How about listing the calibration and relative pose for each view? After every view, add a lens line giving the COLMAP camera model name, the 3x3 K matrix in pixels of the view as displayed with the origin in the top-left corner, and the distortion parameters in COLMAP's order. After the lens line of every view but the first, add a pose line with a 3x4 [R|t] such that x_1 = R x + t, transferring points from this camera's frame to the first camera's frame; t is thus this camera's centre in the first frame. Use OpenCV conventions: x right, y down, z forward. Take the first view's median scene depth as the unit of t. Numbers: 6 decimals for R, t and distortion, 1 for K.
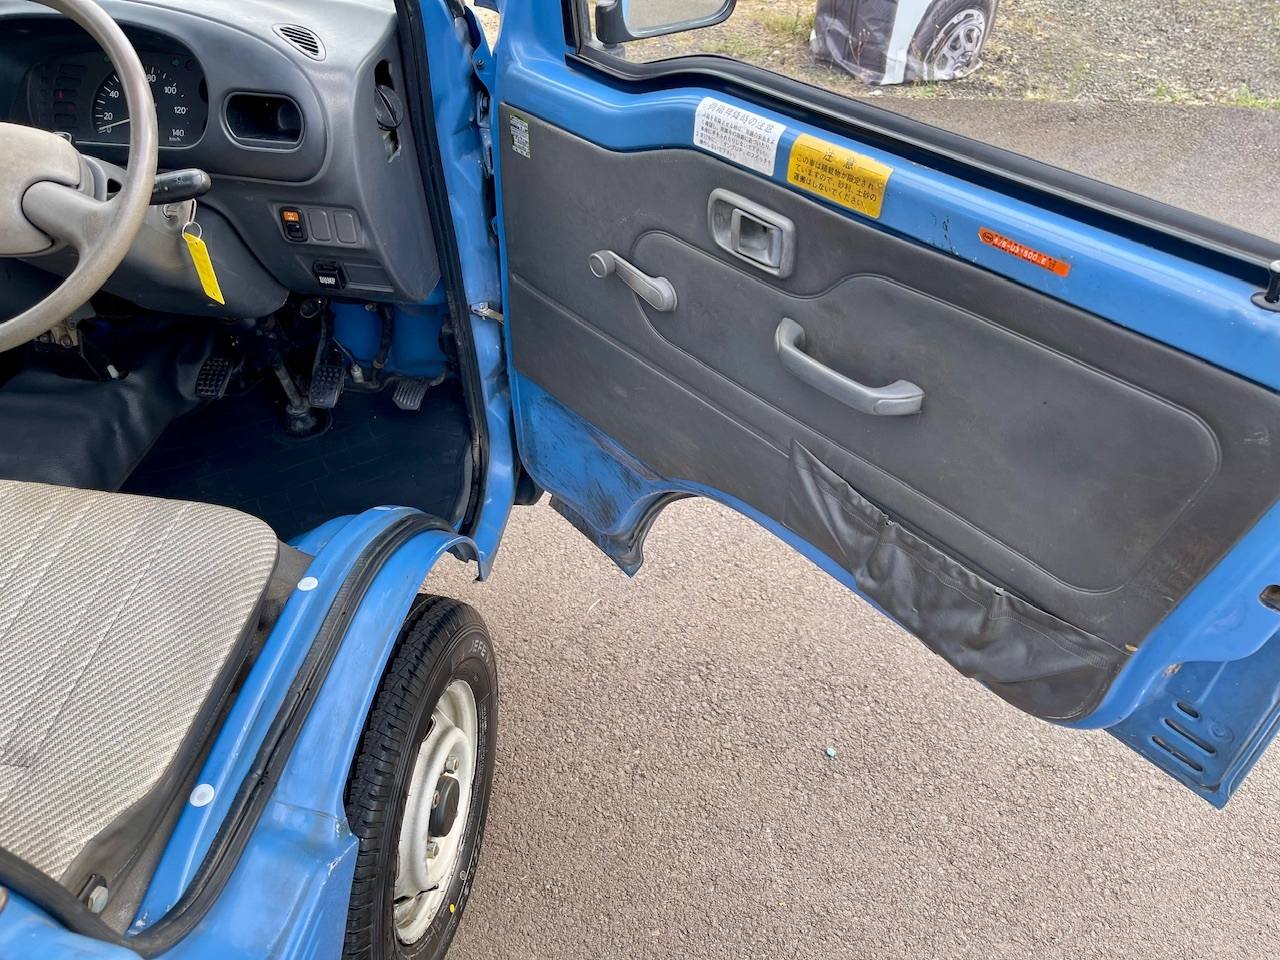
lens RADIAL K [[952.5, 0, 640.0], [0, 952.5, 480.0], [0, 0, 1]] dist [0.060794, -0.099941]
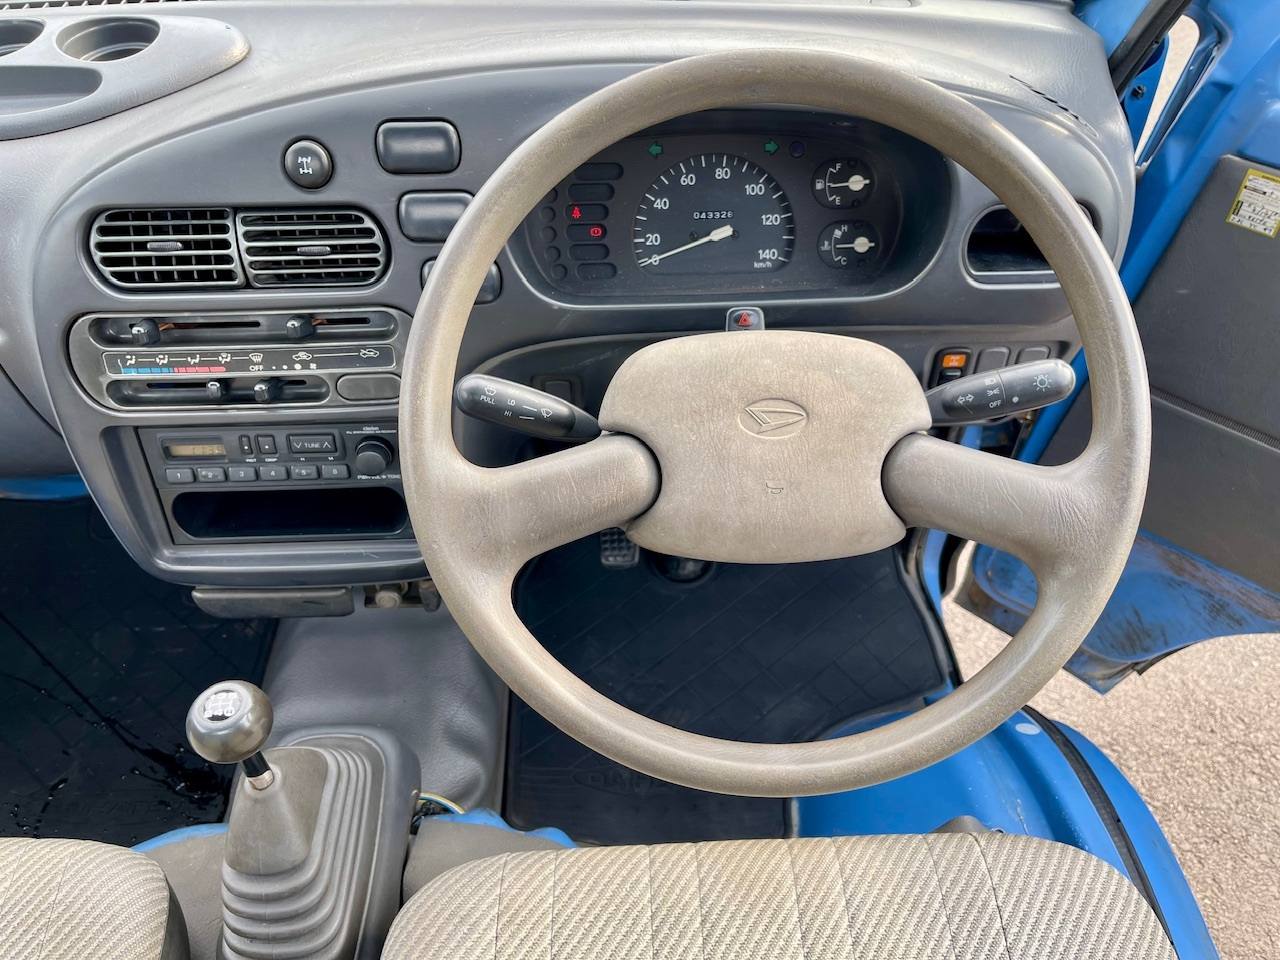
lens RADIAL K [[975.7, 0, 640.9], [0, 975.7, 472.2], [0, 0, 1]] dist [0.065405, -0.111328]
pose [[0.983095, -0.140145, 0.117824, -0.457900], [0.130797, 0.987872, 0.083677, -0.194093], [-0.128122, -0.066851, 0.989503, 0.234882]]
